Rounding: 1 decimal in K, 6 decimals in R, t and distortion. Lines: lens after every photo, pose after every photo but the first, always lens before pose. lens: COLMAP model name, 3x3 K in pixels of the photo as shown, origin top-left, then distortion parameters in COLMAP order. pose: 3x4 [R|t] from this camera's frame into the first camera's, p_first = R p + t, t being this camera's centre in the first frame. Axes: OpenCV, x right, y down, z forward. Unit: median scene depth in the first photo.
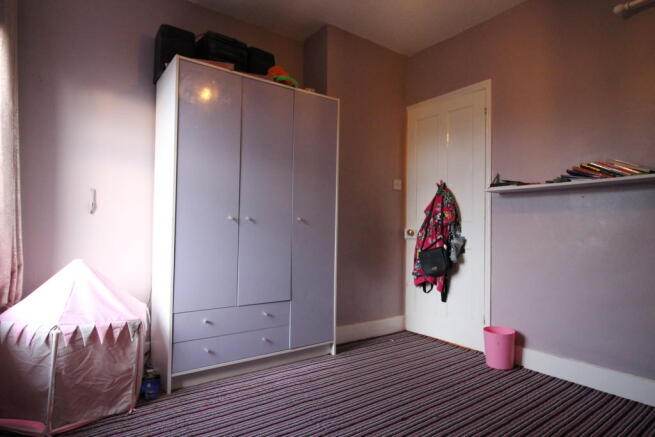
lens RADIAL K [[364.5, 0, 328.0], [0, 364.5, 217.9], [0, 0, 1]] dist [-0.001271, 0.000032]
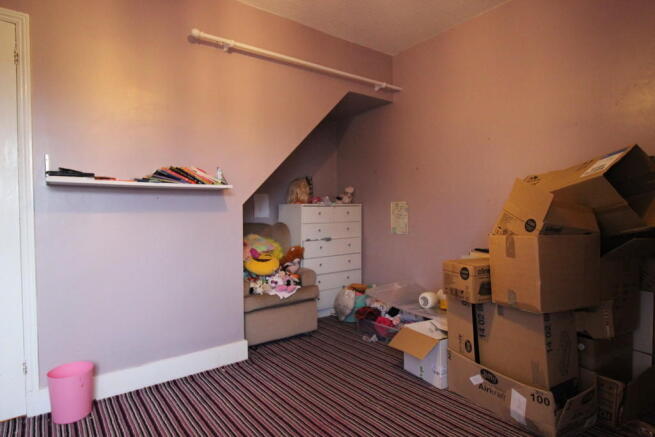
lens RADIAL K [[364.5, 0, 327.2], [0, 364.5, 218.8], [0, 0, 1]] dist [-0.001271, 0.000032]
pose [[-0.028526, -0.025661, 0.999264, -0.299593], [-0.023870, 0.999403, 0.024983, -0.034428], [-0.999308, -0.023139, -0.029121, 0.528995]]
